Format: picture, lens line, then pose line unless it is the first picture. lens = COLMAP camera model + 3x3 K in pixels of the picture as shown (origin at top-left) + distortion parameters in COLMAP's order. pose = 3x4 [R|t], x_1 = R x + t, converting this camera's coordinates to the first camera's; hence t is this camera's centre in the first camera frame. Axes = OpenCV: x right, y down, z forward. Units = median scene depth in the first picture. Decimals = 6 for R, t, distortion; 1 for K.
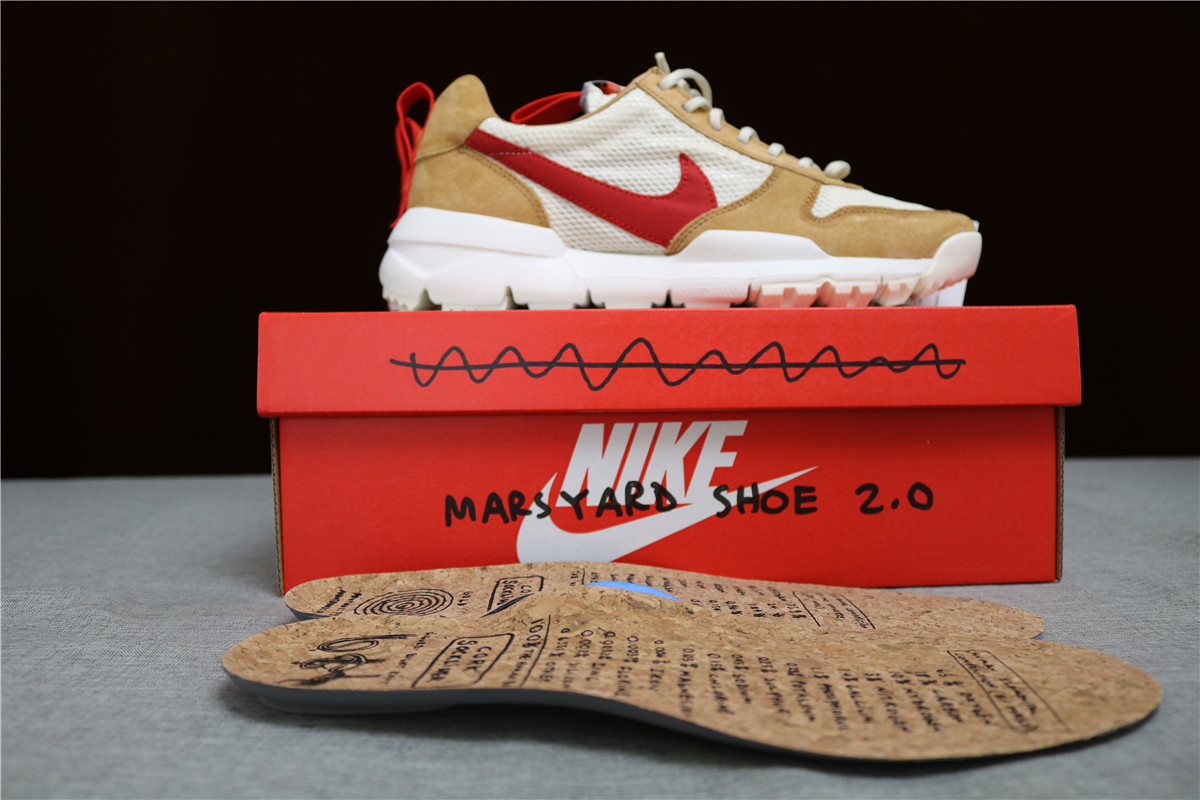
lens RADIAL K [[1033.6, 0, 605.3], [0, 1033.6, 406.7], [0, 0, 1]] dist [-0.092790, 0.002126]
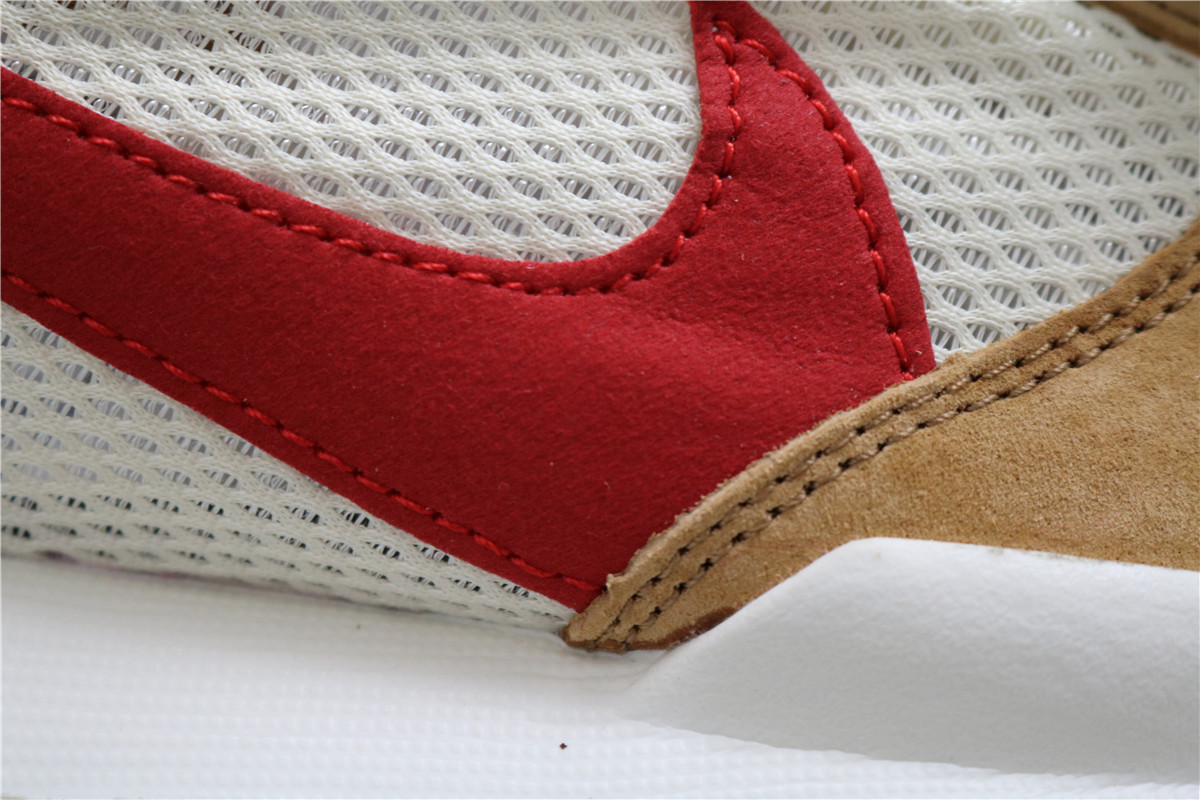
lens RADIAL K [[2035.7, 0, 619.3], [0, 2035.7, 315.1], [0, 0, 1]] dist [0.050847, 0.000000]
pose [[0.993150, 0.043012, 0.108645, 0.030245], [-0.048713, 0.997541, 0.050379, -0.211756], [-0.106211, -0.055327, 0.992803, 0.696830]]
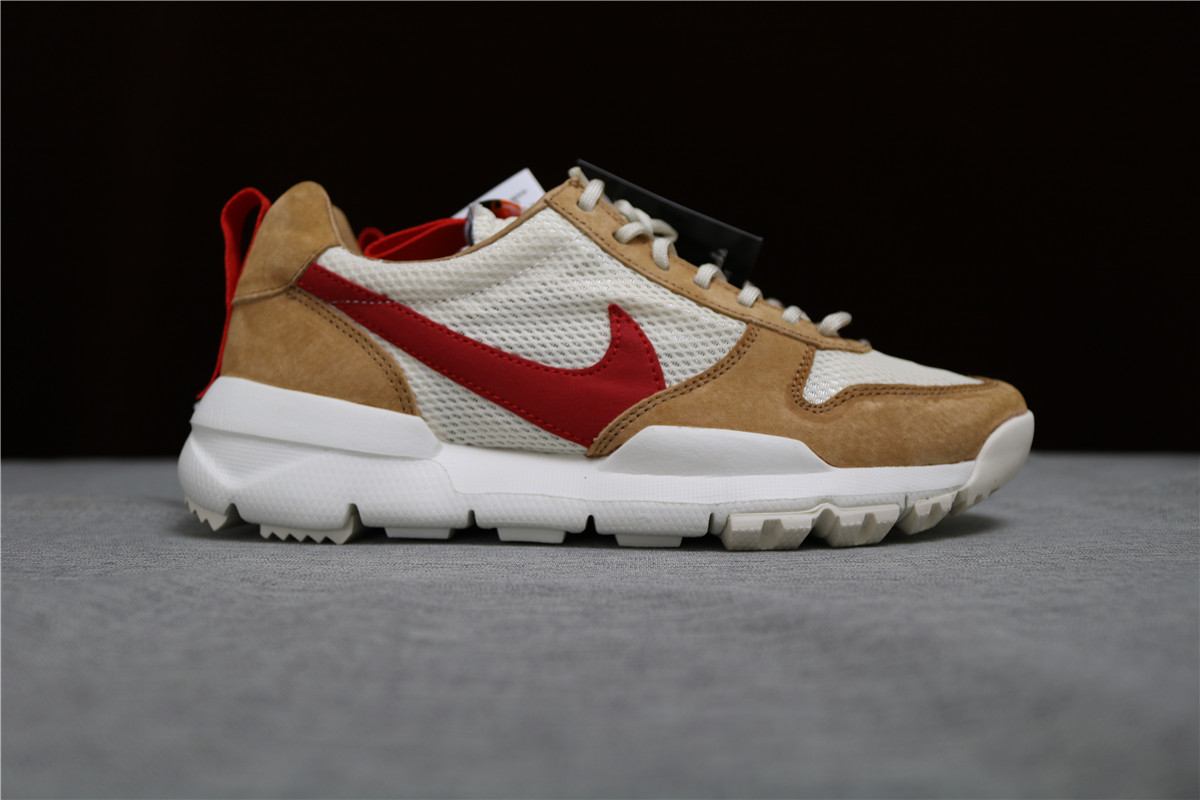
lens RADIAL K [[1027.0, 0, 612.4], [0, 1027.0, 395.6], [0, 0, 1]] dist [-0.159779, 0.032138]
pose [[0.998902, 0.003262, 0.046734, 0.043201], [-0.001677, 0.999423, -0.033919, -0.164268], [-0.046818, 0.033804, 0.998331, 0.328620]]
